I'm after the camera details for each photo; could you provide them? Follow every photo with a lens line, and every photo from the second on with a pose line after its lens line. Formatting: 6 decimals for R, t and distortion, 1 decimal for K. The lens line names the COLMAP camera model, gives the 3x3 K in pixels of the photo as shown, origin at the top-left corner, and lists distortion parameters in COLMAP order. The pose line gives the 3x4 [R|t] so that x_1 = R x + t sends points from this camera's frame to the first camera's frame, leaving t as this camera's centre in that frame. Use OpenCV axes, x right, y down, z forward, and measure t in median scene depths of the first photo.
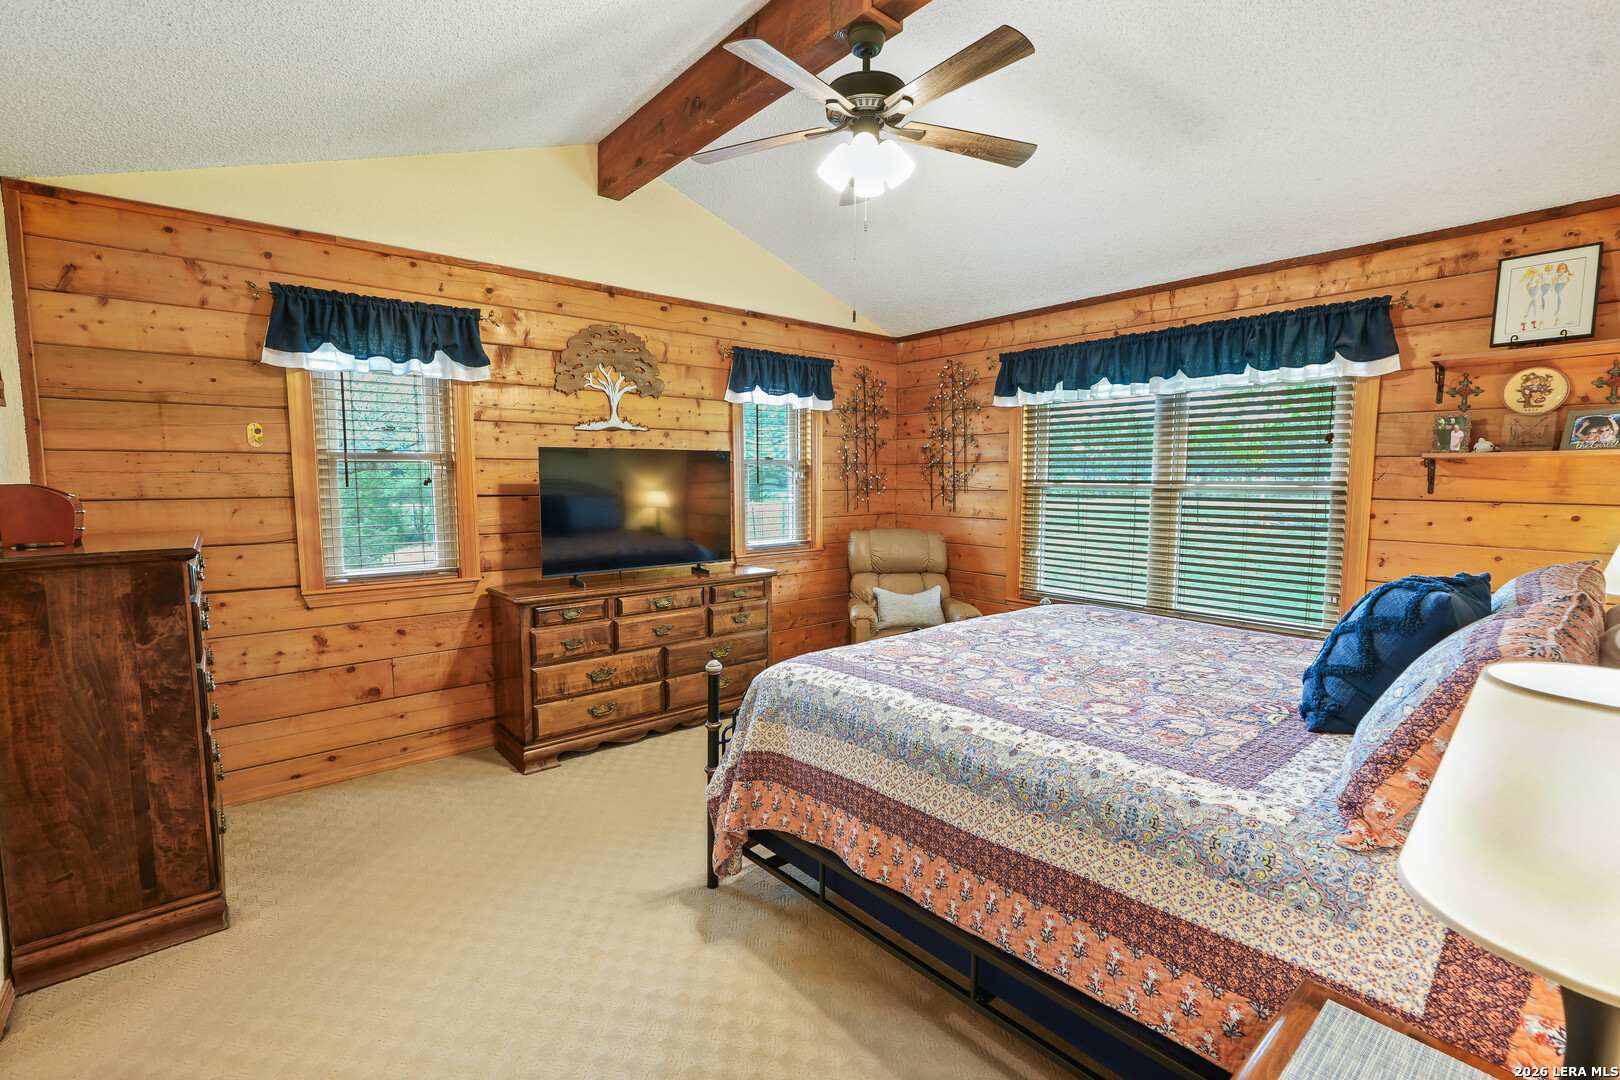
lens RADIAL K [[748.8, 0, 810.8], [0, 748.8, 540.2], [0, 0, 1]] dist [-0.003482, 0.006535]
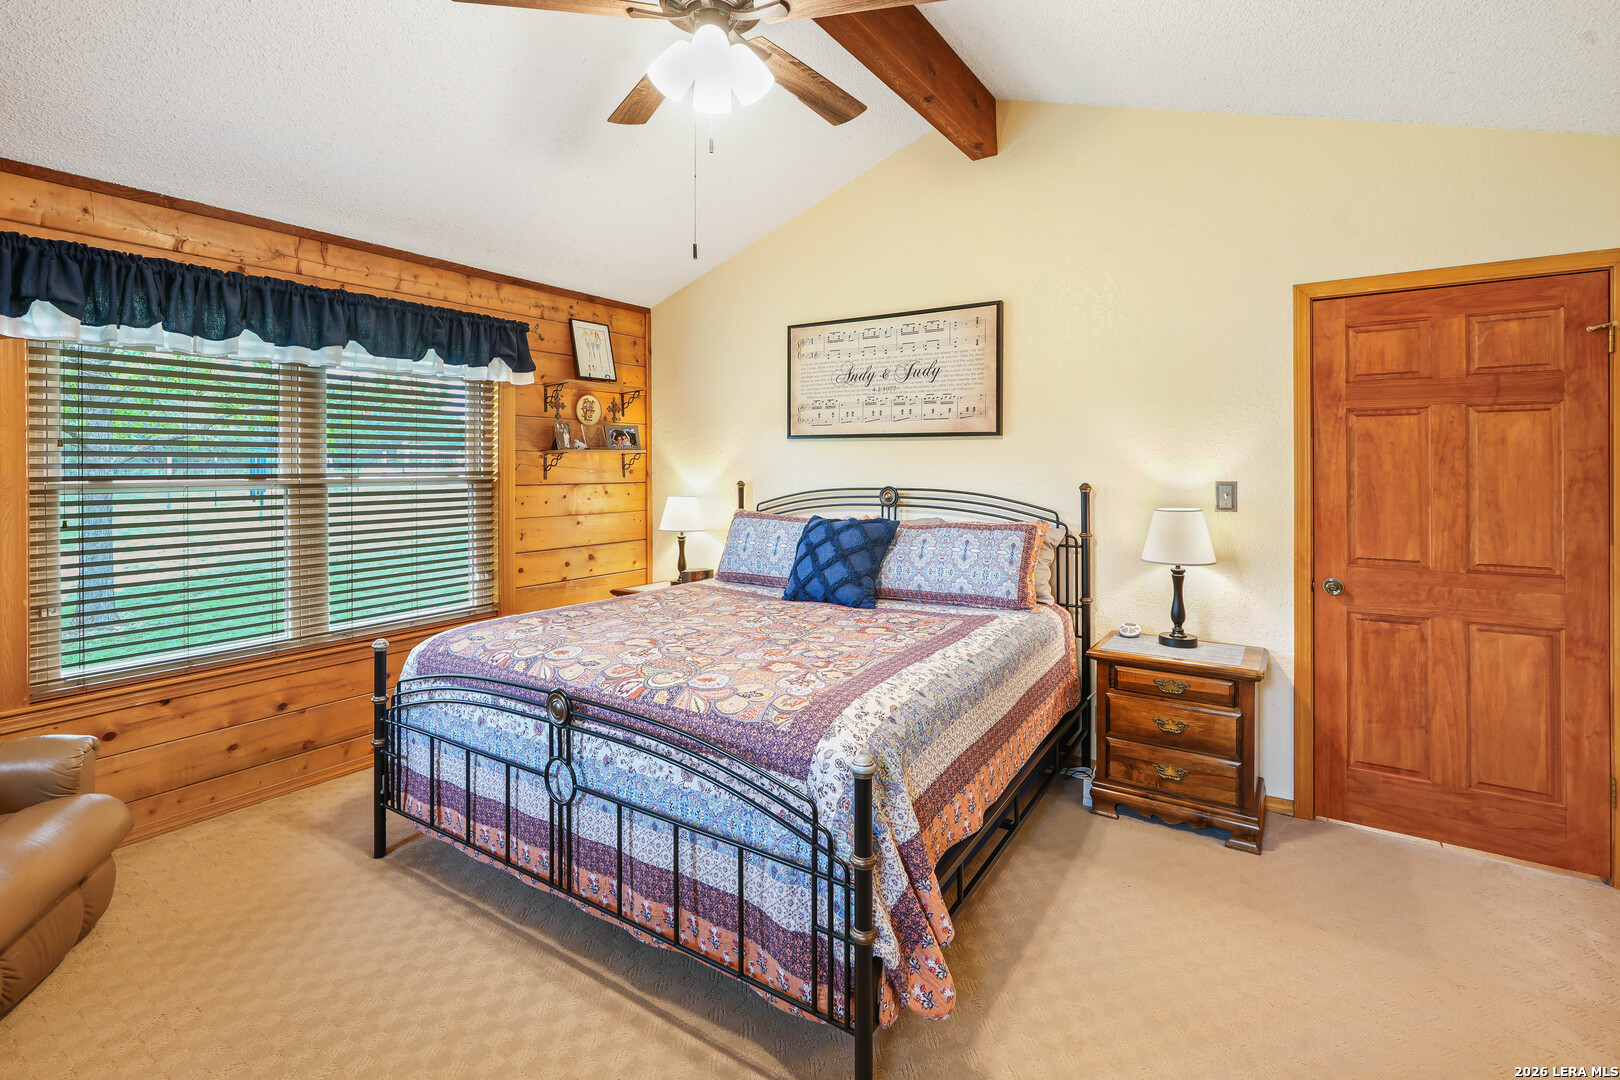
lens RADIAL K [[748.8, 0, 798.2], [0, 748.8, 466.1], [0, 0, 1]] dist [-0.003482, 0.006535]
pose [[-0.290514, -0.006096, 0.956851, -0.520517], [0.087220, 0.995648, 0.032825, -0.082998], [-0.952887, 0.092993, -0.288718, 0.881127]]
